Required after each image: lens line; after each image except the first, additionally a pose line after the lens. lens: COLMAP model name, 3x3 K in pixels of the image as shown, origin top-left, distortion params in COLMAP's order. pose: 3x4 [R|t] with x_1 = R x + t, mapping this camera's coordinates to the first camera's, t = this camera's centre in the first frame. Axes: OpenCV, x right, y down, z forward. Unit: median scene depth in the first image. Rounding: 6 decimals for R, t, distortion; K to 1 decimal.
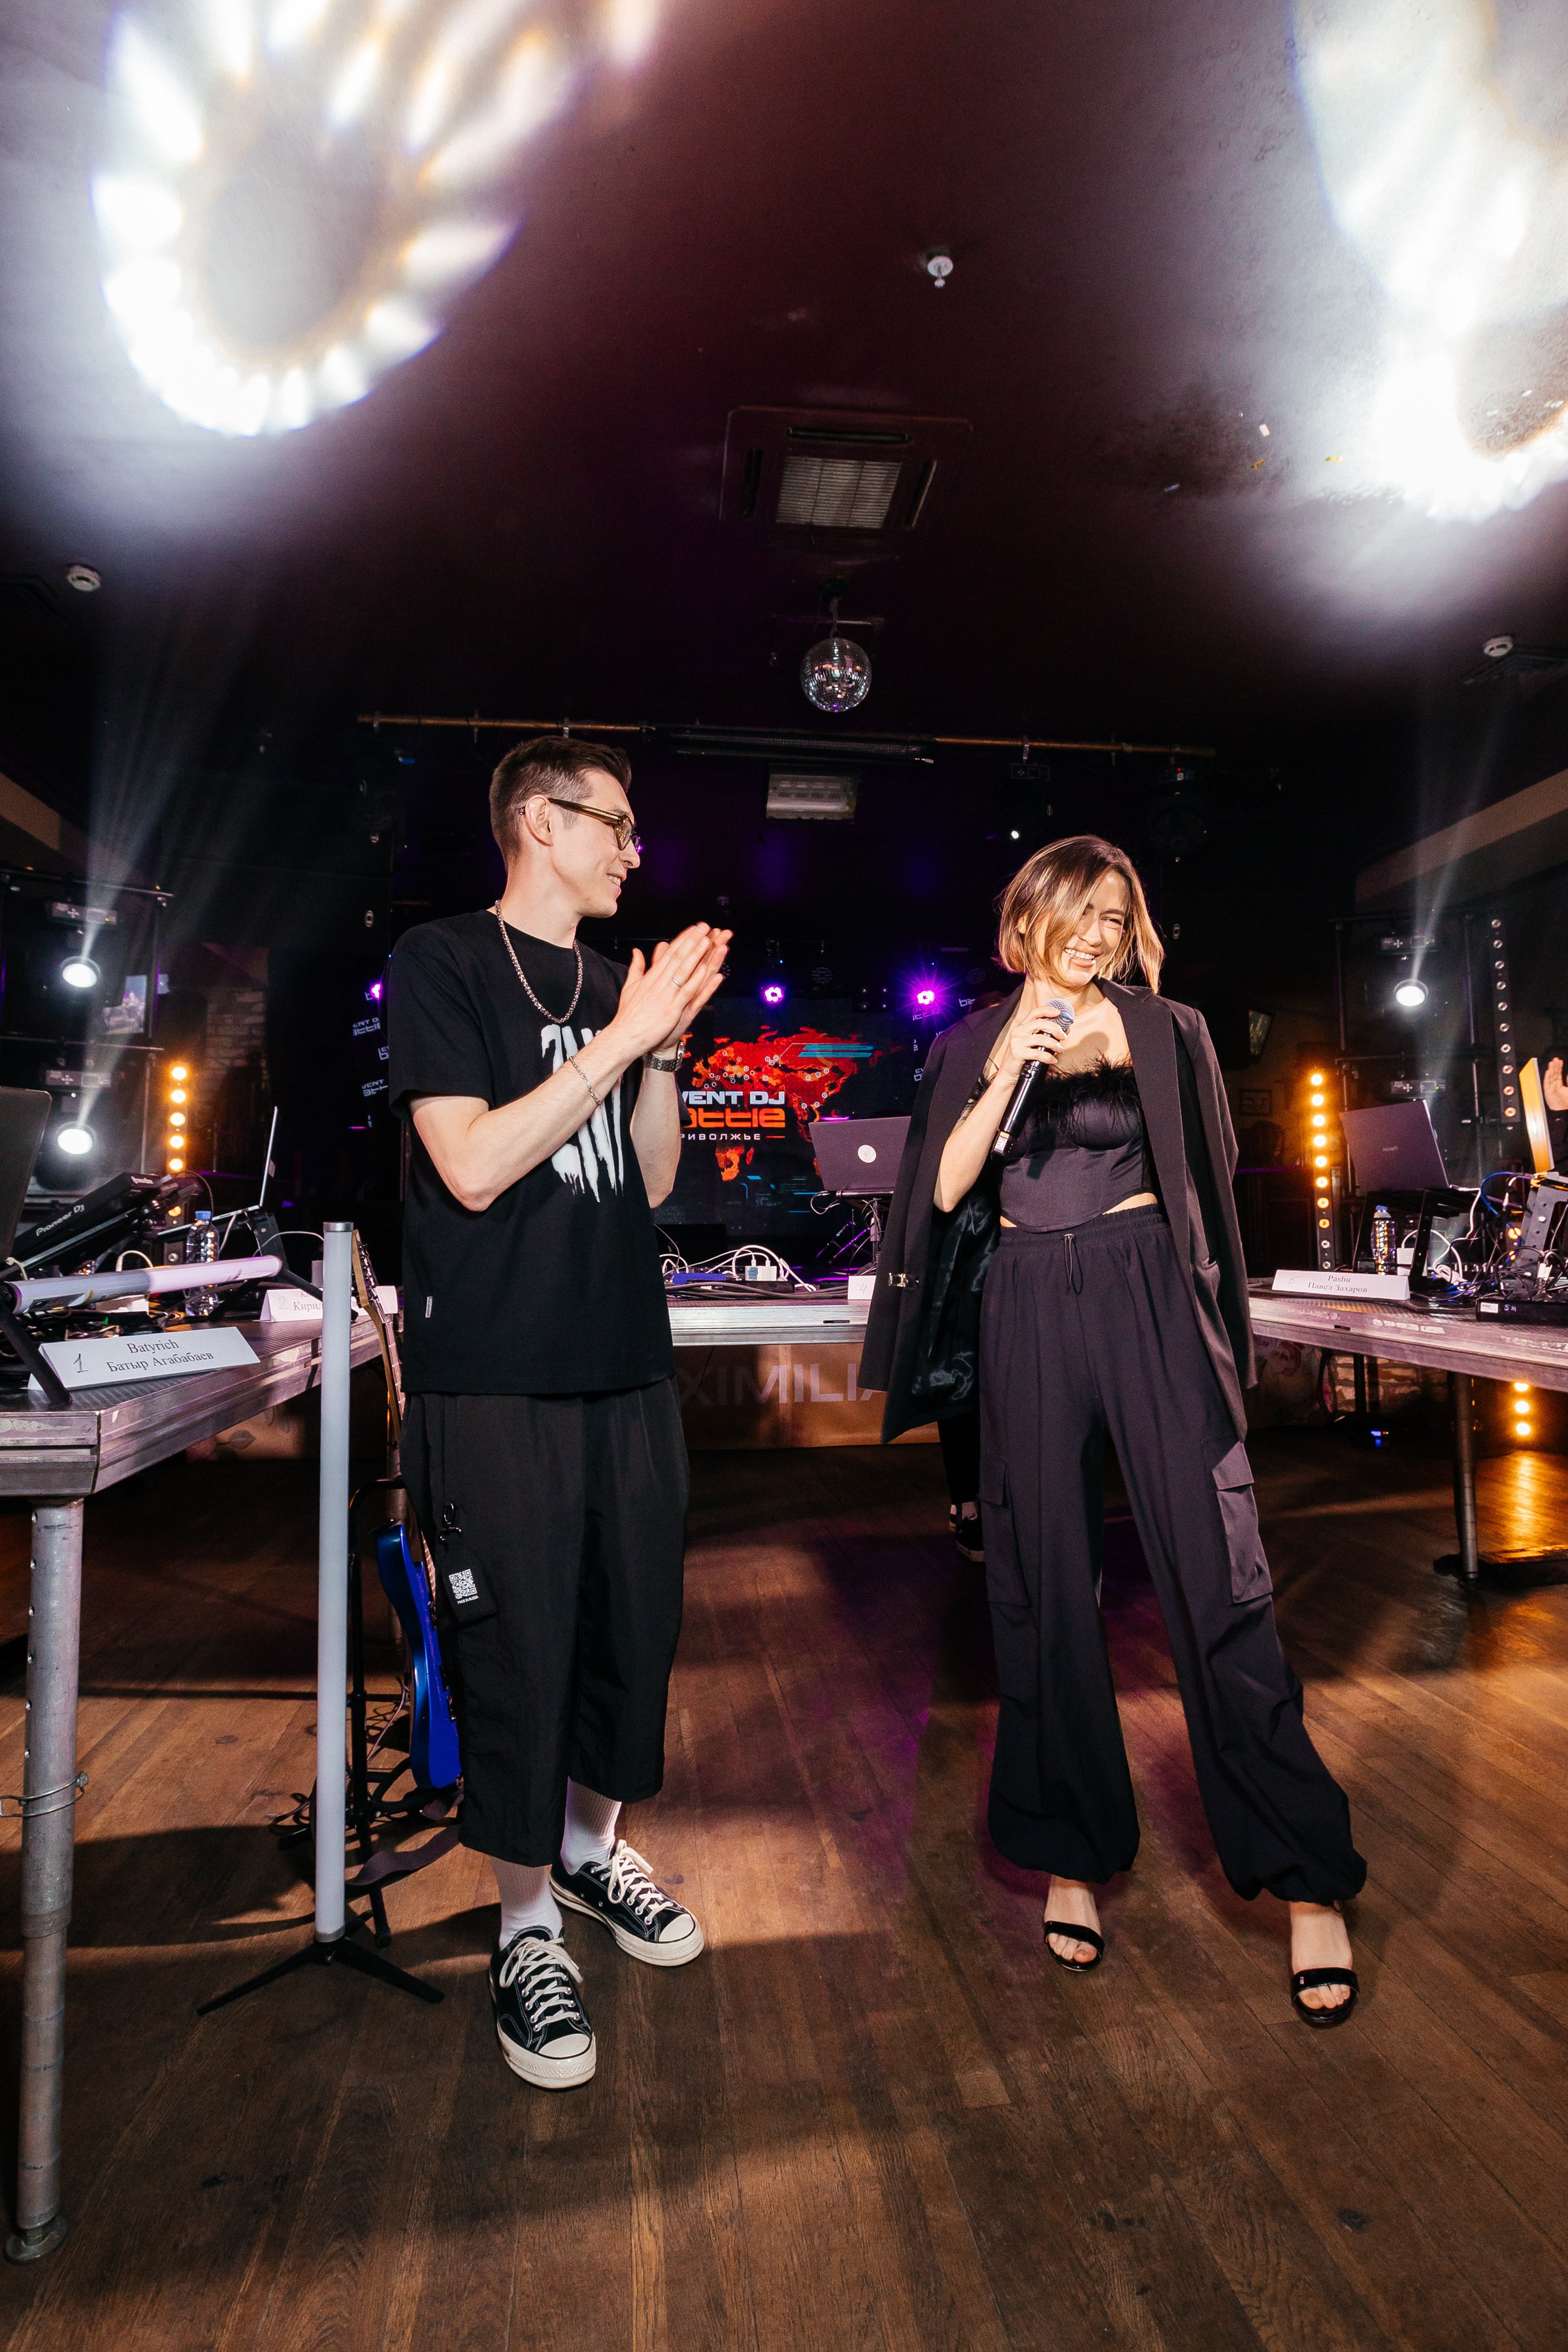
lens RADIAL K [[1141.3, 0, 570.0], [0, 1141.3, 1131.7], [0, 0, 1]] dist [-0.006197, 0.000501]
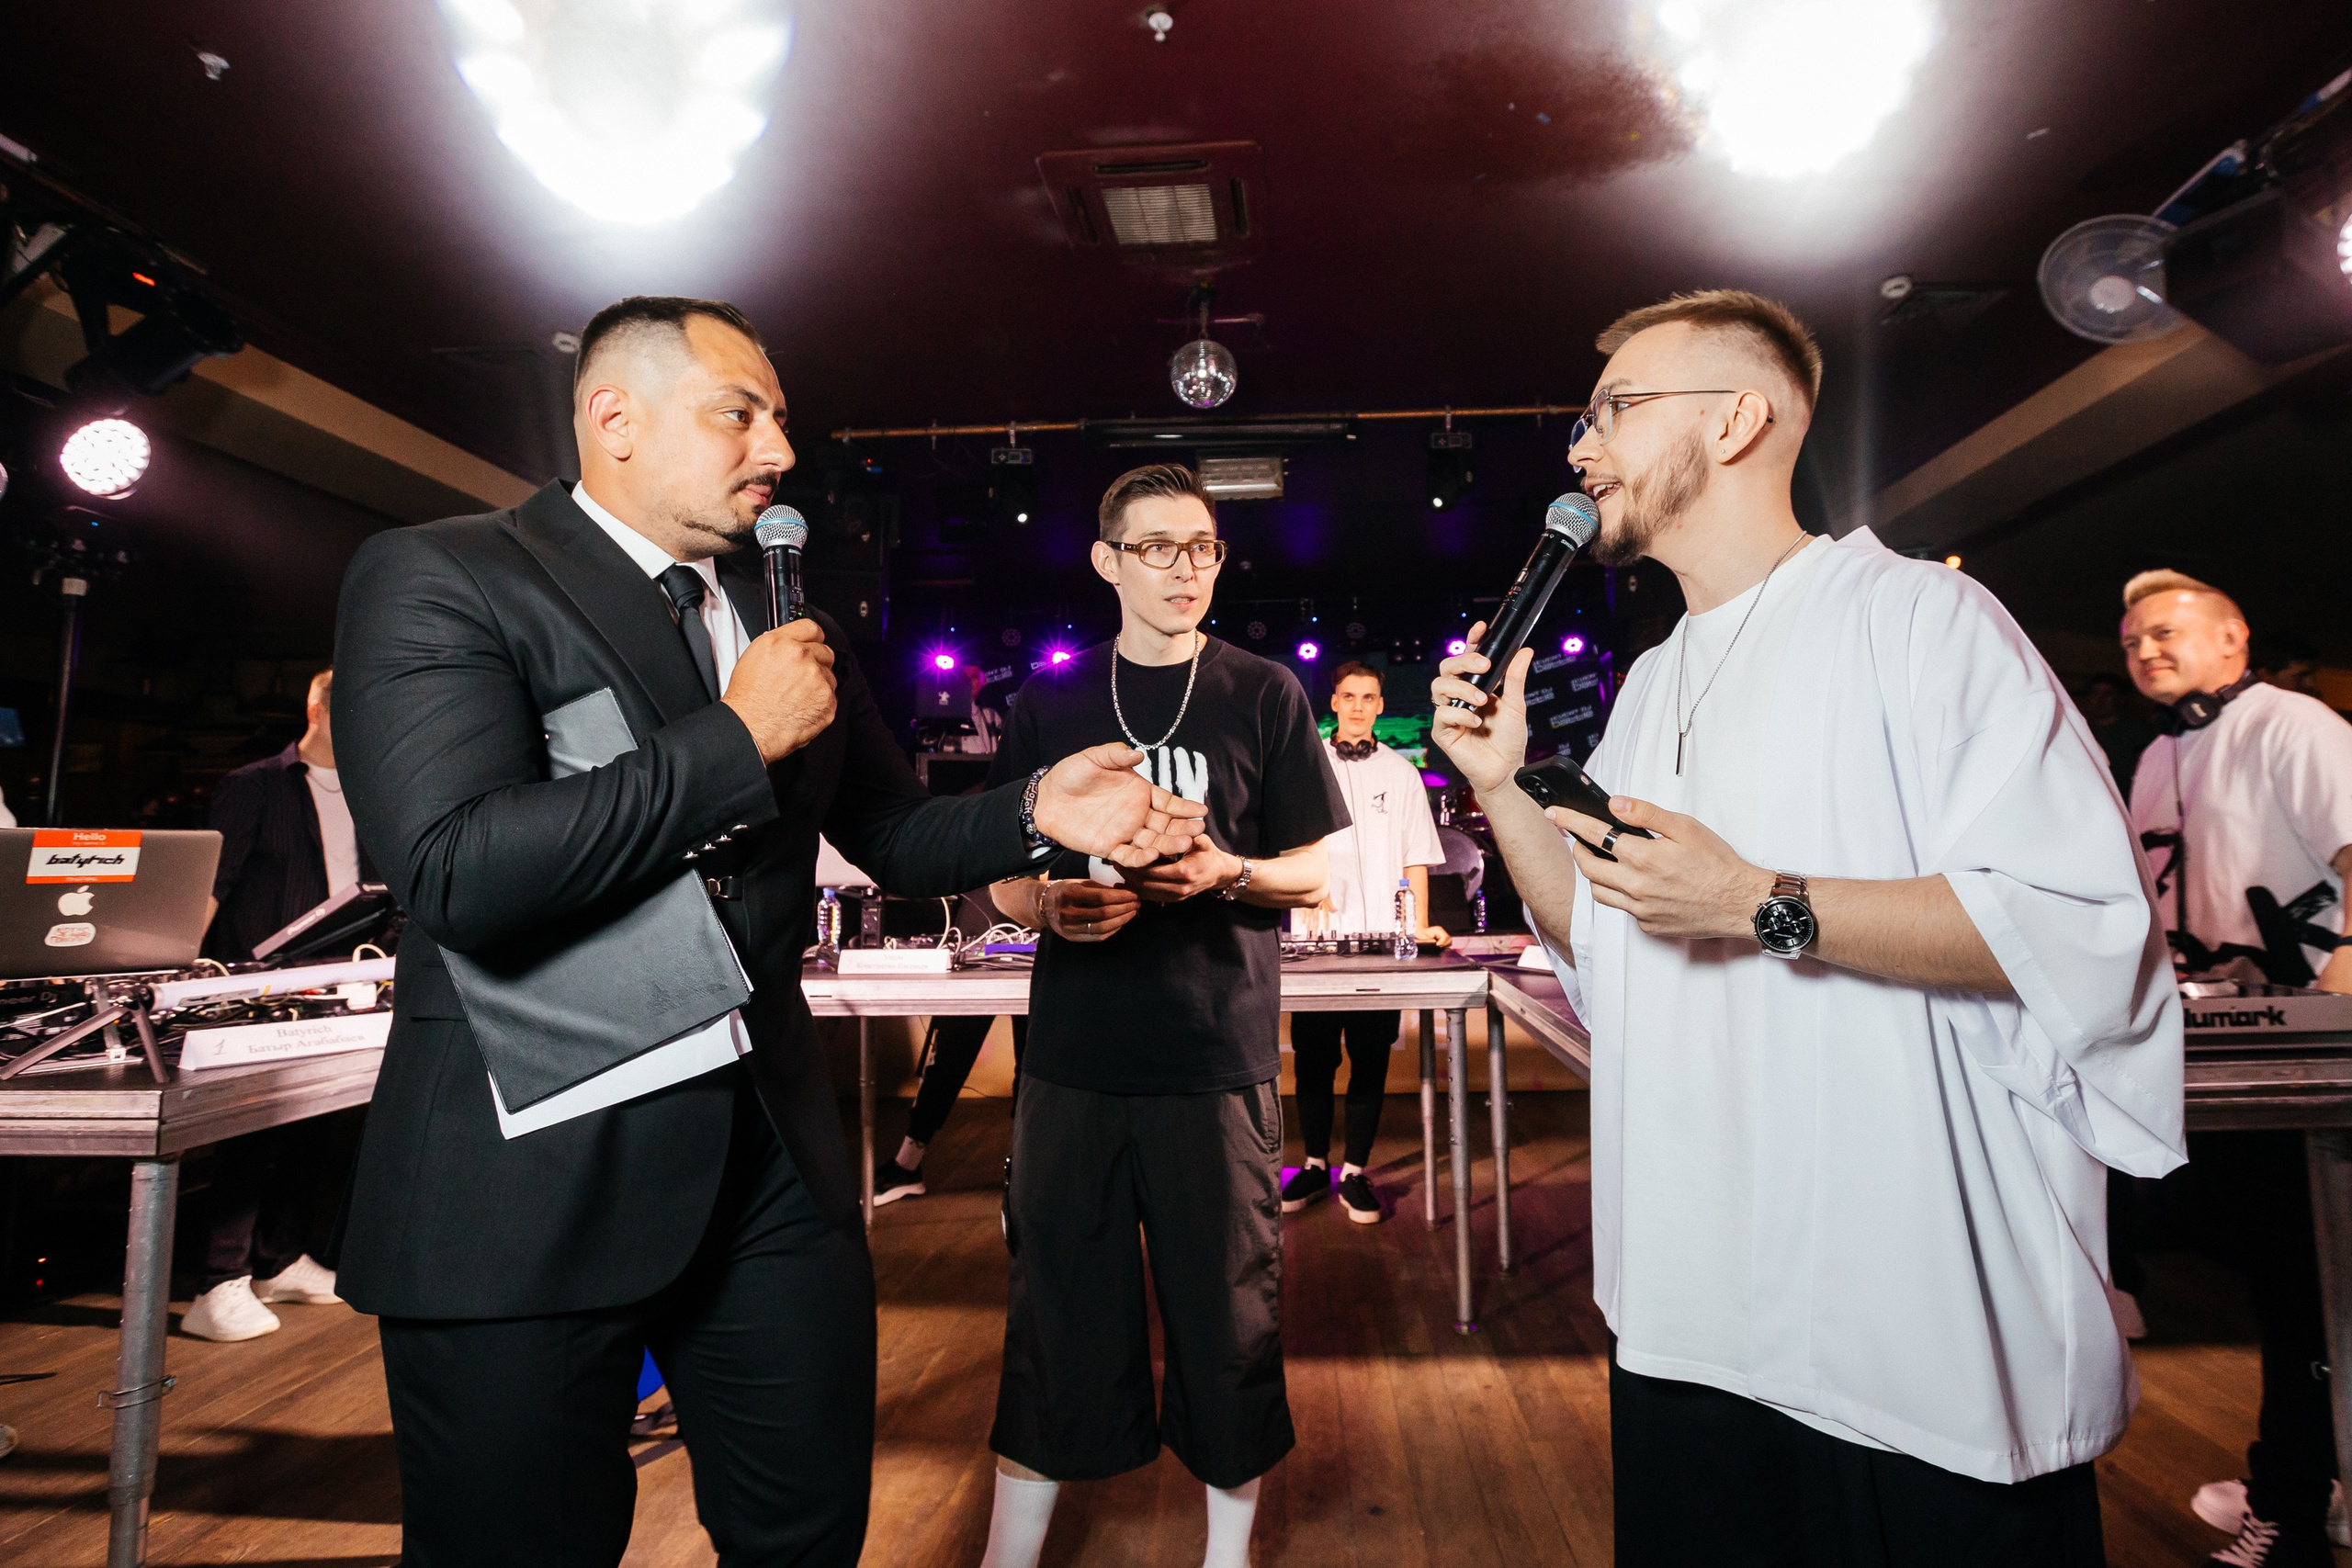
lens RADIAL K [[1141.2, 0, 1309.5], [0, 1141.2, 715.4], [0, 0, 1]] dist [-0.006197, 0.000501]
pose [[0.987626, -0.026959, -0.154495, 0.438822], [0.023387, 0.999417, -0.024890, -0.047329], [0.155076, 0.020969, 0.987680, -0.028567]]
